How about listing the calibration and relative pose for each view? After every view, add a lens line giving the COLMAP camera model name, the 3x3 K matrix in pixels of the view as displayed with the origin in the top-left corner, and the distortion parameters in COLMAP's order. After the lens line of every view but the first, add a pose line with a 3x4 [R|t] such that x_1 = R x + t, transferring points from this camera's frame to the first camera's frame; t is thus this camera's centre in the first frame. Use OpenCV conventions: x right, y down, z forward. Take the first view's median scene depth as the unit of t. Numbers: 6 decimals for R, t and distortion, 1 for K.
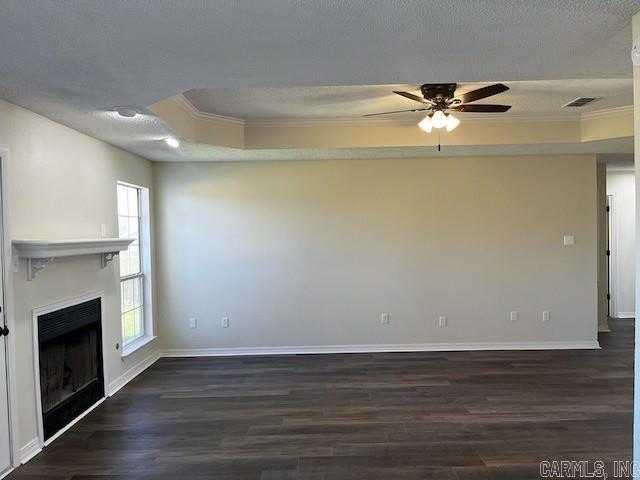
lens RADIAL K [[481.4, 0, 324.5], [0, 481.4, 234.7], [0, 0, 1]] dist [0.075843, -0.106504]
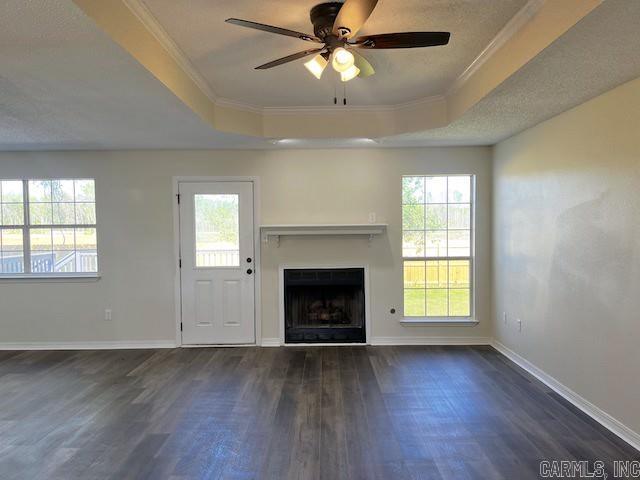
lens RADIAL K [[481.4, 0, 324.5], [0, 481.4, 234.7], [0, 0, 1]] dist [0.075843, -0.106504]
pose [[-0.008730, 0.034957, -0.999351, 0.881205], [0.005623, 0.999375, 0.034909, -0.009489], [0.999946, -0.005314, -0.008921, 0.929004]]
